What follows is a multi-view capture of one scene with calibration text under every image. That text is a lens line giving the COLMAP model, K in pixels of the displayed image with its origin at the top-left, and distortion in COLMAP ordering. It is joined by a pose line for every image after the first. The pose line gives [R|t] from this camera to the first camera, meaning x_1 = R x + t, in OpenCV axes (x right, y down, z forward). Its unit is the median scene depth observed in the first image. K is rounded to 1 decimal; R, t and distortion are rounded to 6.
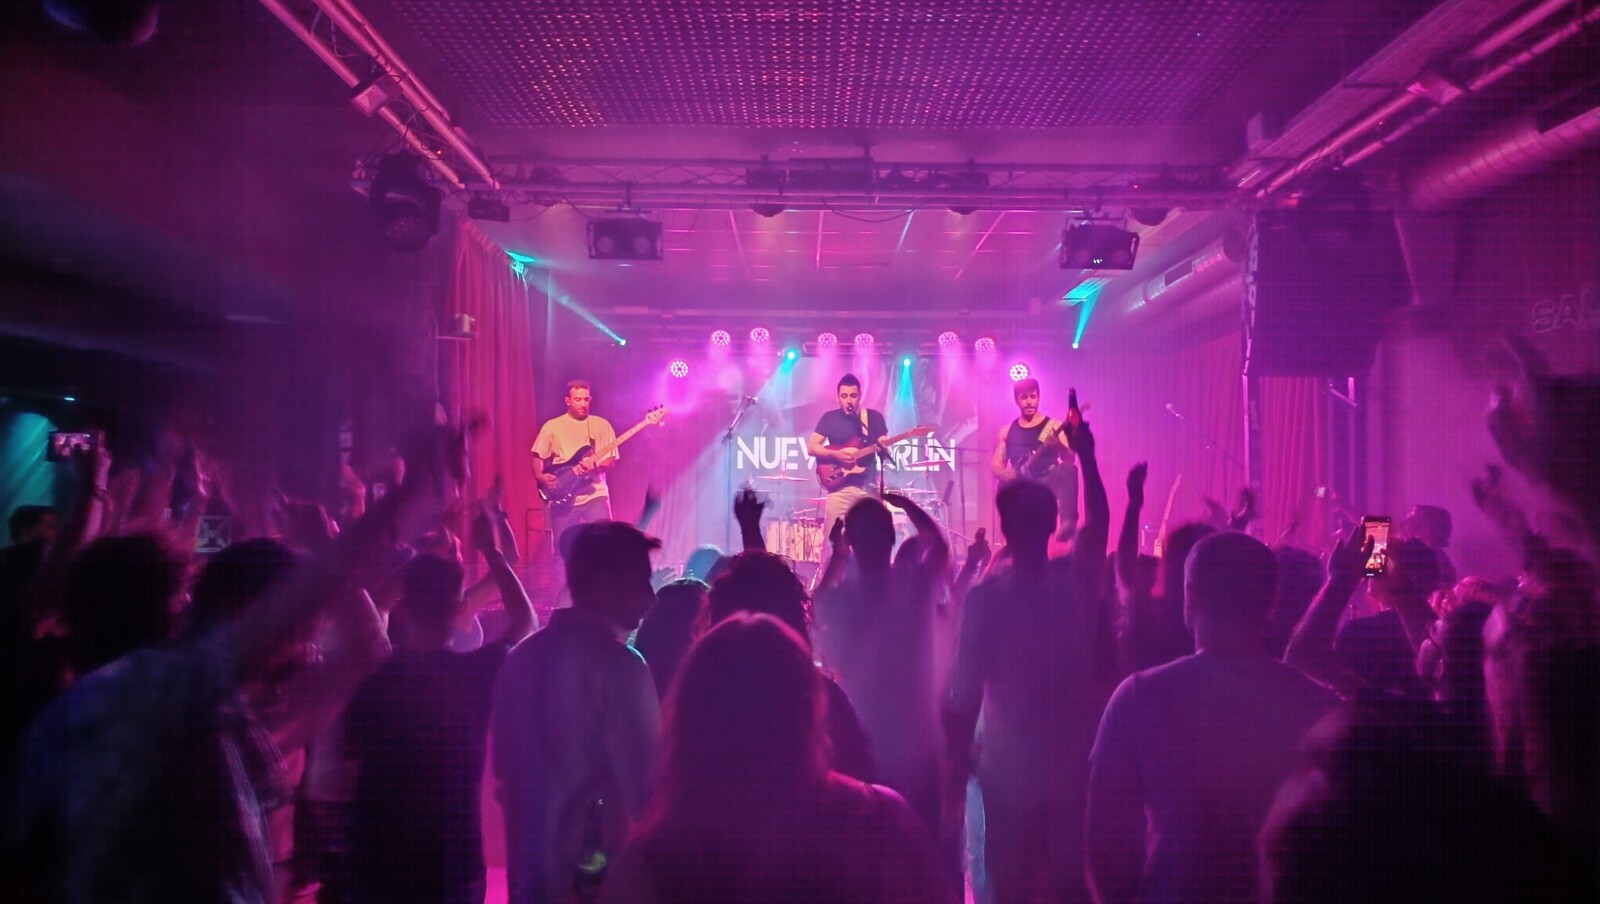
lens RADIAL K [[1105.6, 0, 805.9], [0, 1105.6, 458.0], [0, 0, 1]] dist [0.030837, -0.039631]
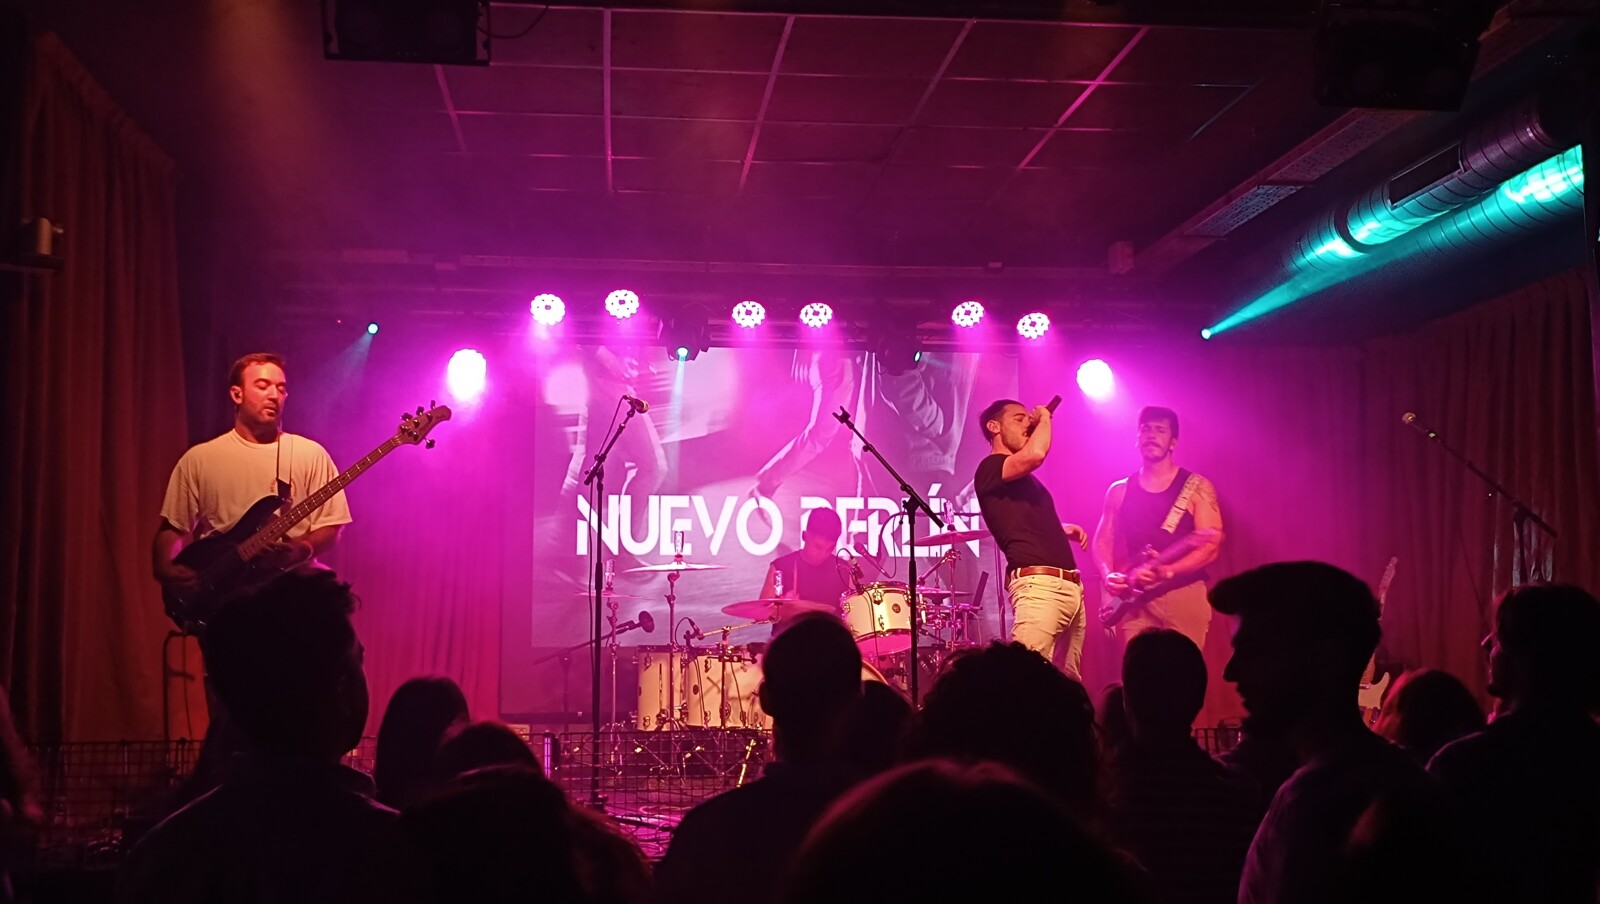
lens RADIAL K [[1653.9, 0, 799.2], [0, 1653.9, 458.0], [0, 0, 1]] dist [-0.013829, 0.000000]
pose [[0.994485, 0.000719, 0.104878, -0.058583], [0.006332, 0.997741, -0.066878, 0.025501], [-0.104690, 0.067173, 0.992234, 0.292102]]
